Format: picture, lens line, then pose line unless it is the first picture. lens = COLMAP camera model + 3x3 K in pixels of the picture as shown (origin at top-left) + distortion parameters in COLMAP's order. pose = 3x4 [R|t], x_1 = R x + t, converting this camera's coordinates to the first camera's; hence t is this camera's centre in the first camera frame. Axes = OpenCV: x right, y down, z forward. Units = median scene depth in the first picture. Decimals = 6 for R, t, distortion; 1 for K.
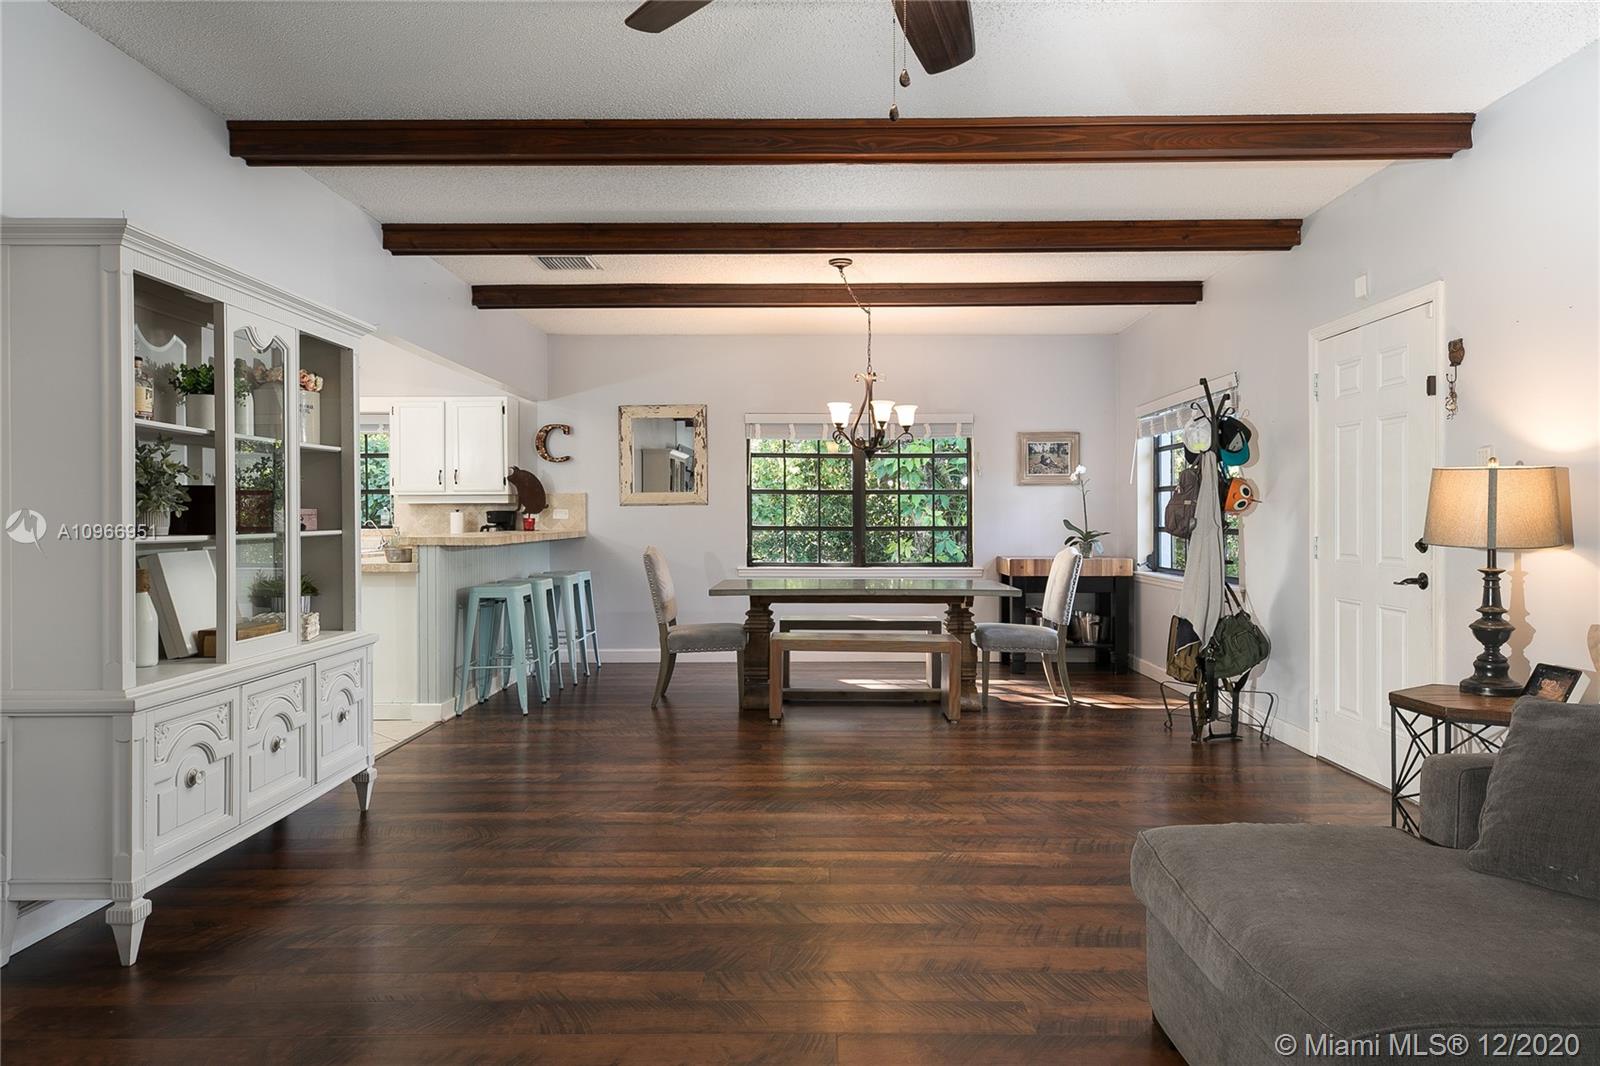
lens RADIAL K [[1030.7, 0, 800.0], [0, 1030.7, 533.0], [0, 0, 1]] dist [0.005252, 0.000461]
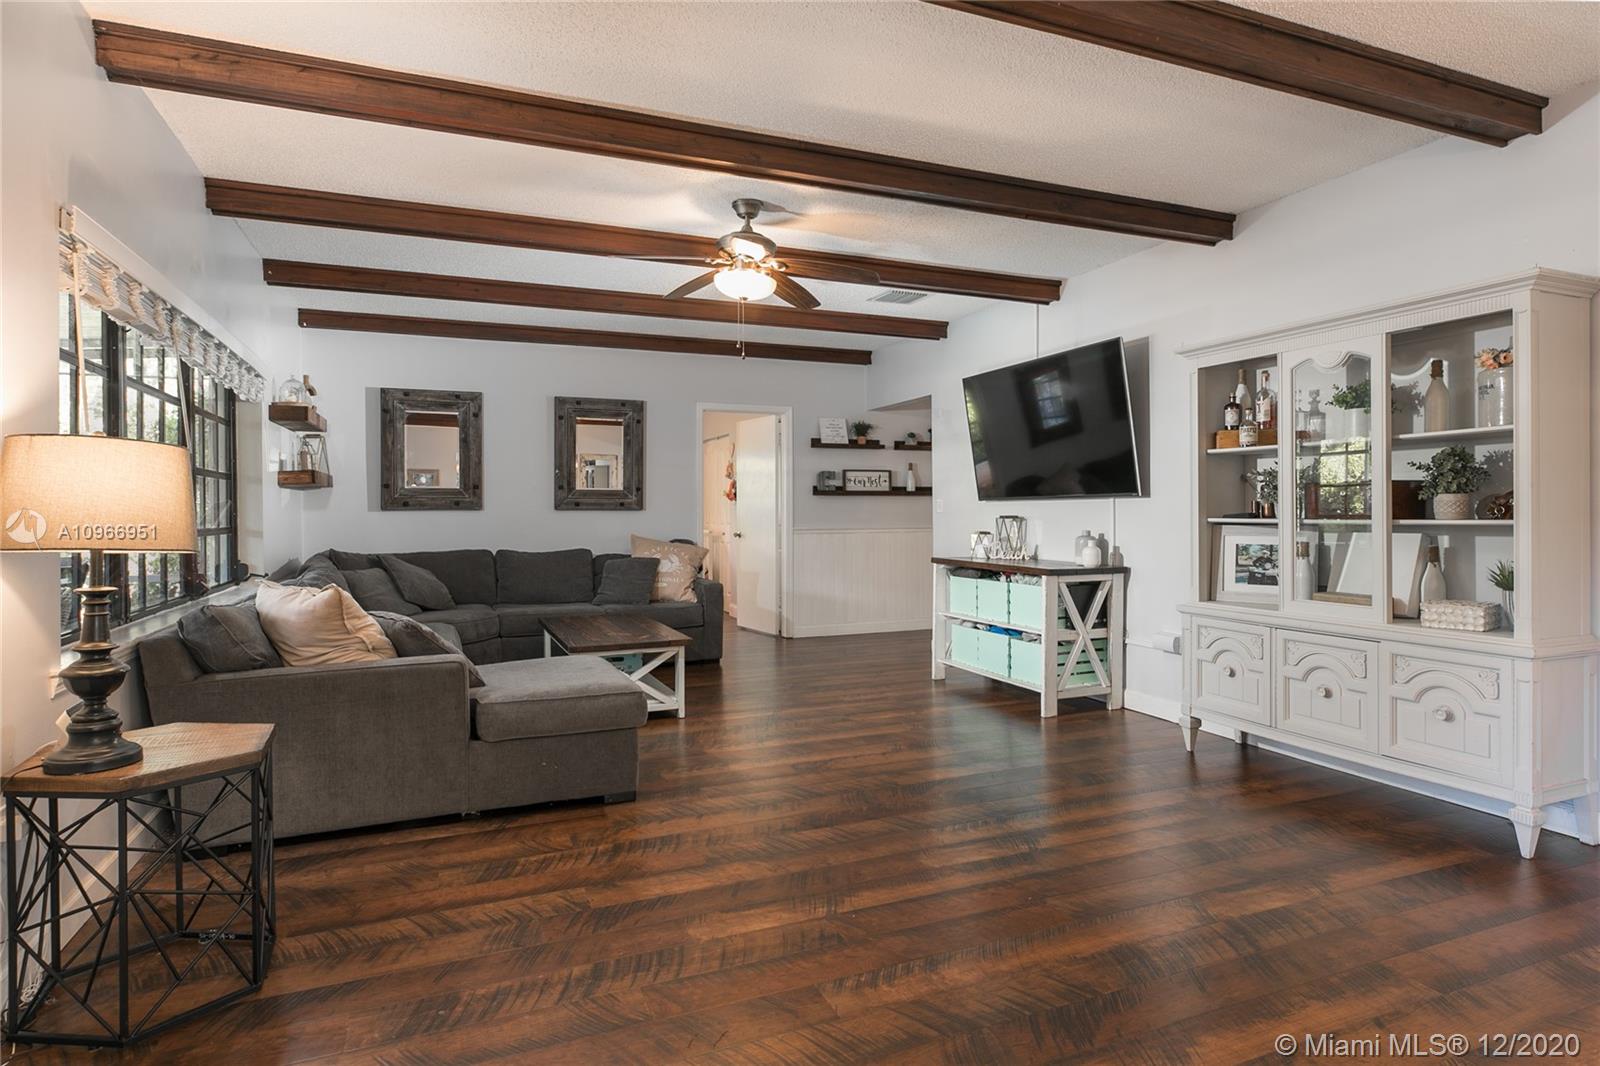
lens RADIAL K [[881.3, 0, 800.6], [0, 881.3, 524.7], [0, 0, 1]] dist [0.000252, -0.000037]
pose [[-0.920590, 0.014743, -0.390253, 0.452979], [0.003457, 0.999556, 0.029606, -0.020881], [0.390516, 0.025906, -0.920232, 1.692816]]
